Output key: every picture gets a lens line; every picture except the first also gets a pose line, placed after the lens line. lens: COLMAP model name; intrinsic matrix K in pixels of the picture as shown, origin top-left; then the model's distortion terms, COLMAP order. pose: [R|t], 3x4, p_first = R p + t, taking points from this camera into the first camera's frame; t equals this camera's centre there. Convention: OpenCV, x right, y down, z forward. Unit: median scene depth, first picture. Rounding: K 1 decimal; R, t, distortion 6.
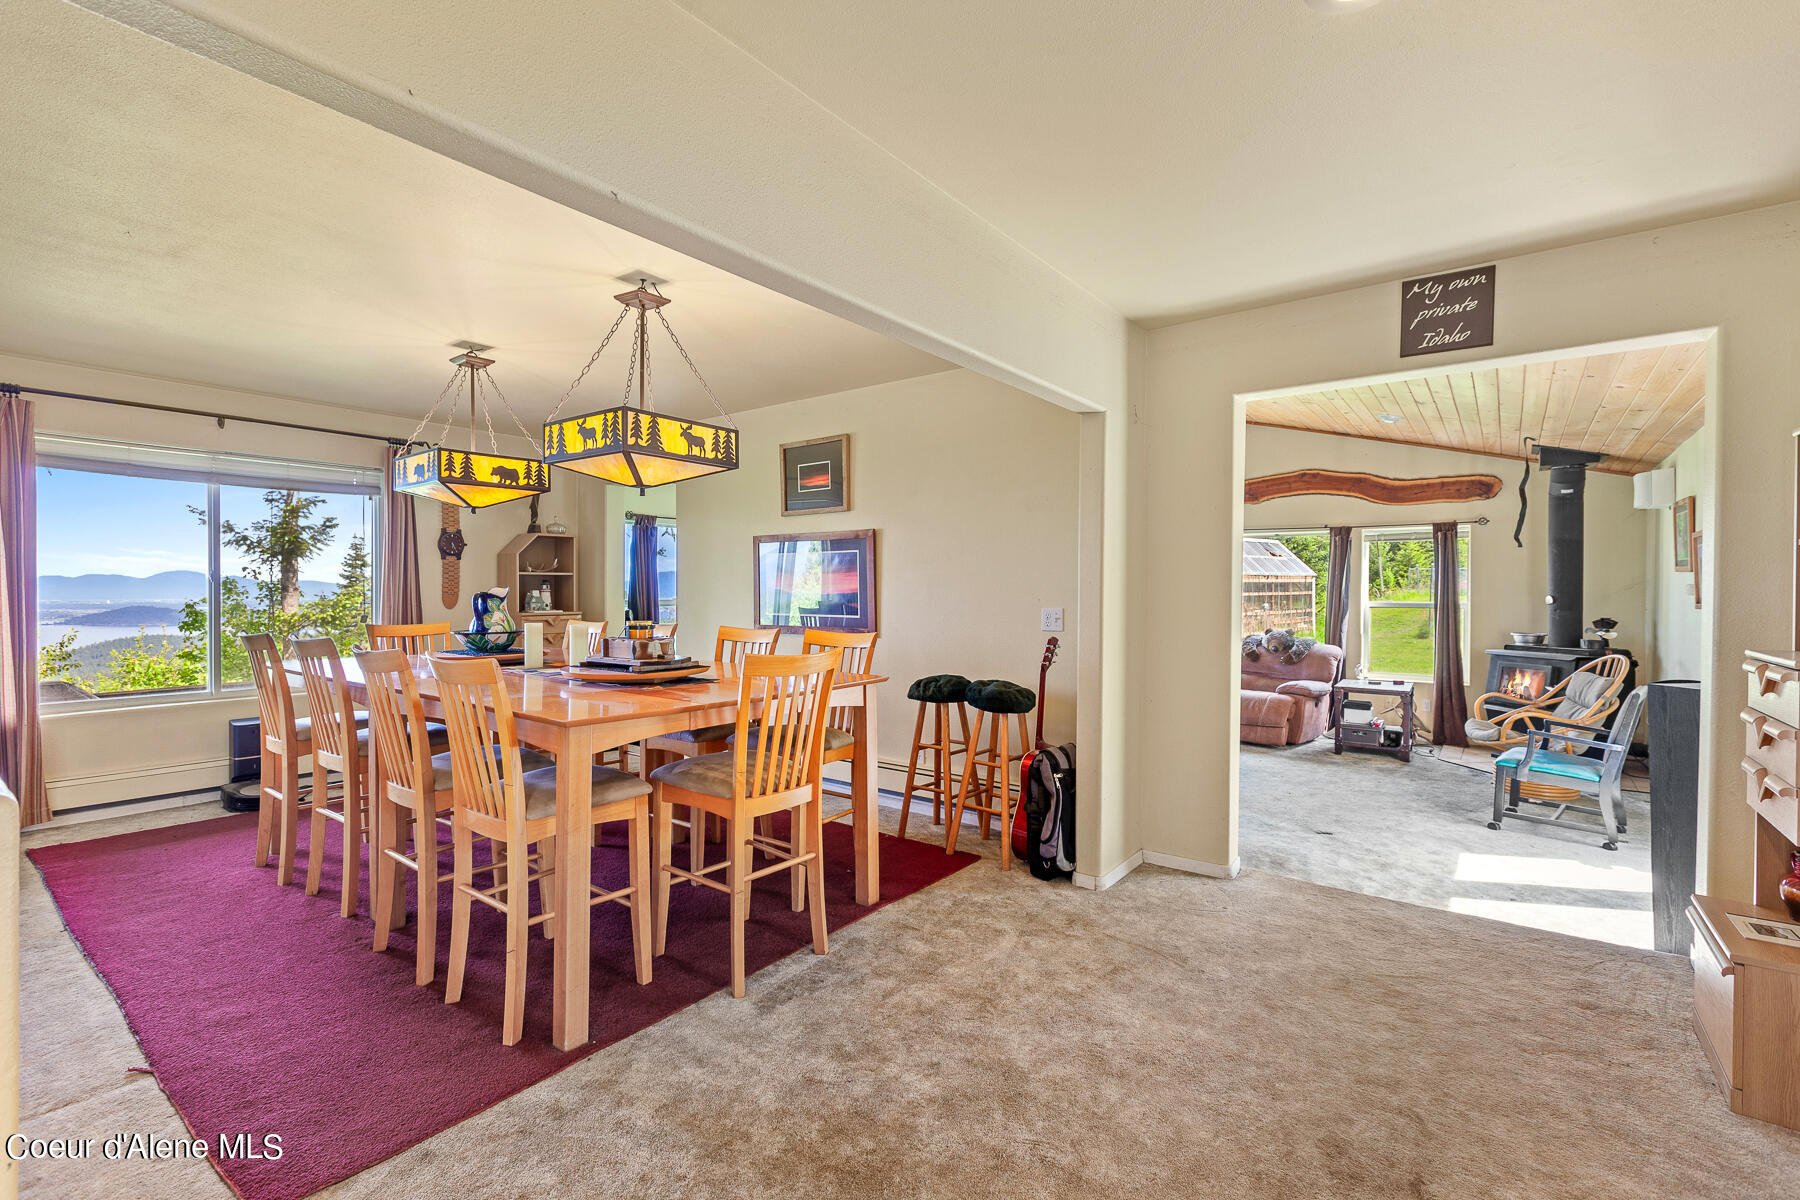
lens RADIAL K [[791.7, 0, 891.7], [0, 791.7, 589.1], [0, 0, 1]] dist [-0.002226, -0.000262]
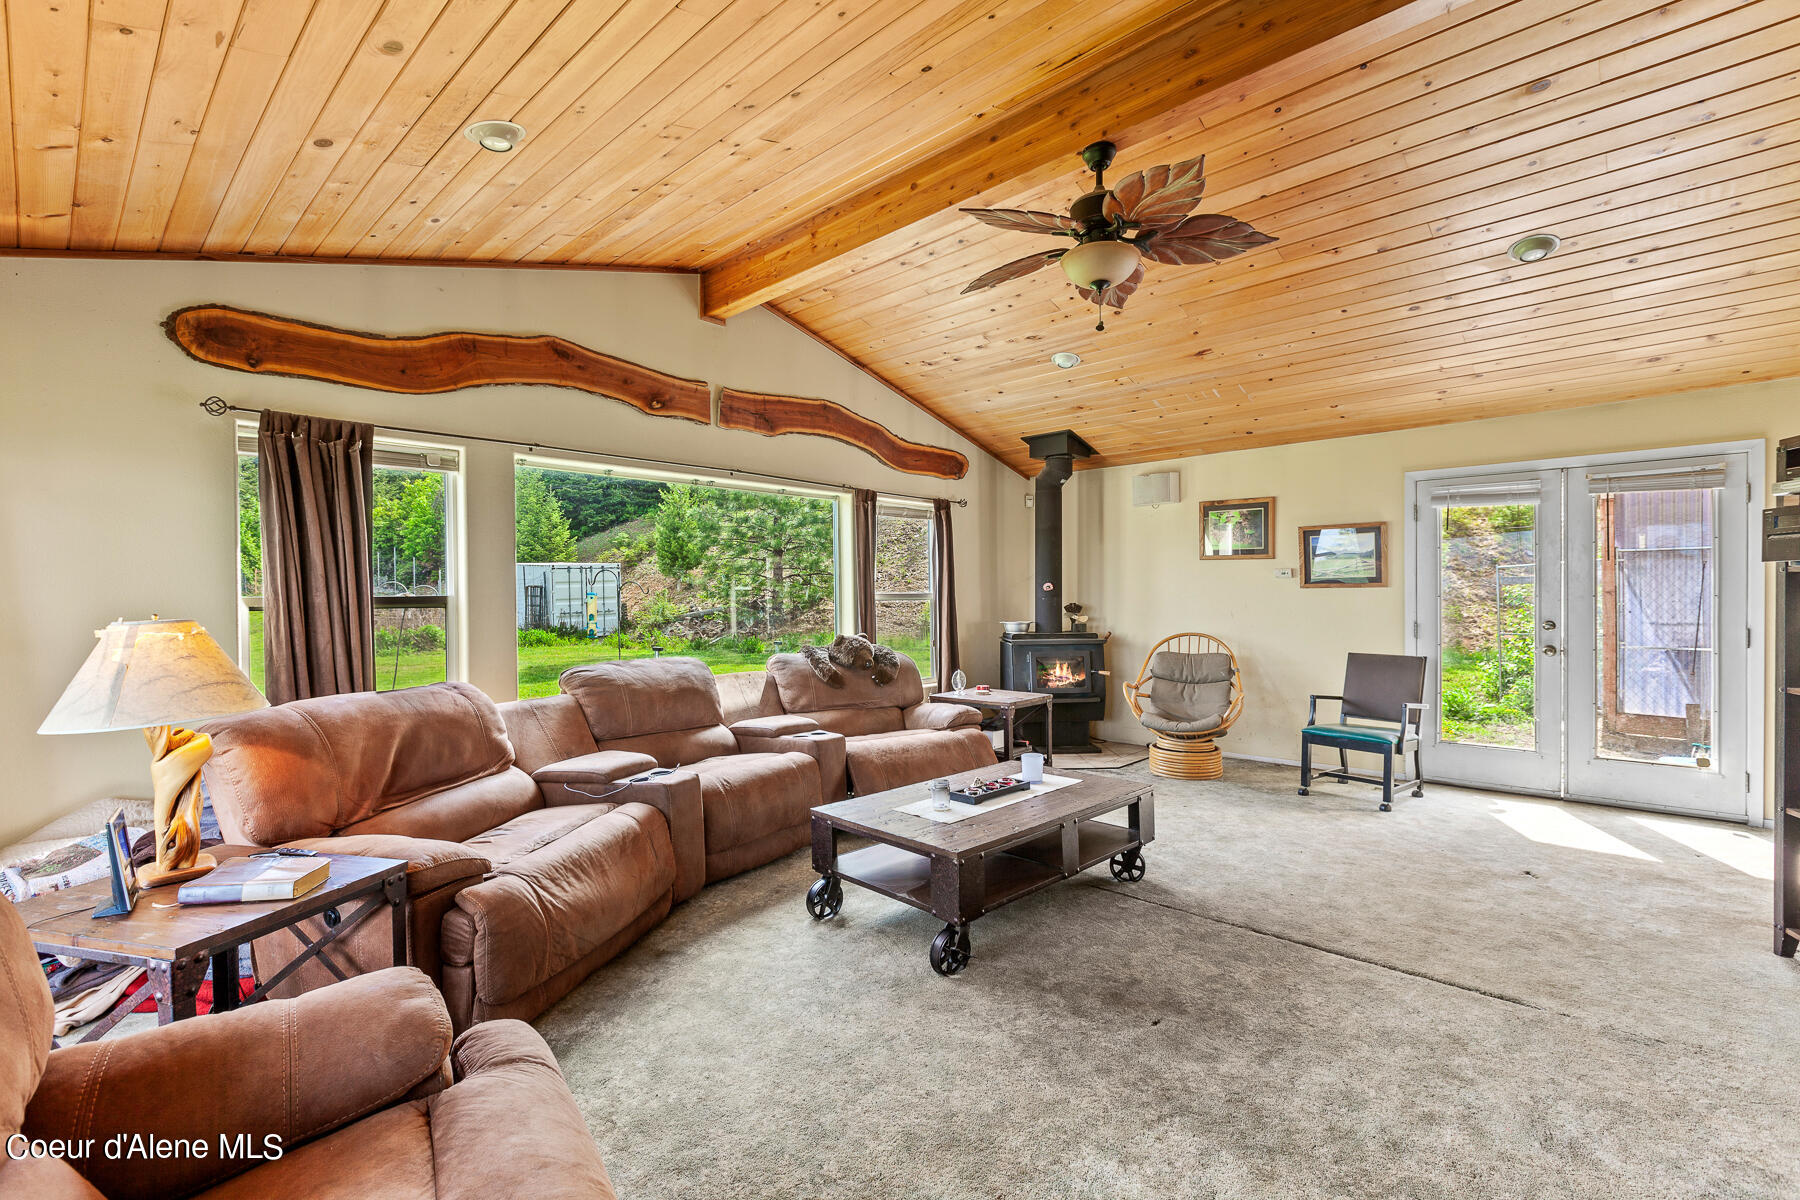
lens RADIAL K [[800.3, 0, 900.0], [0, 800.3, 600.0], [0, 0, 1]] dist [0.002559, 0.000208]
pose [[0.082059, -0.004721, 0.996616, -0.173532], [0.009674, 0.999945, 0.003940, 0.021030], [-0.996580, 0.009318, 0.082101, 0.943245]]
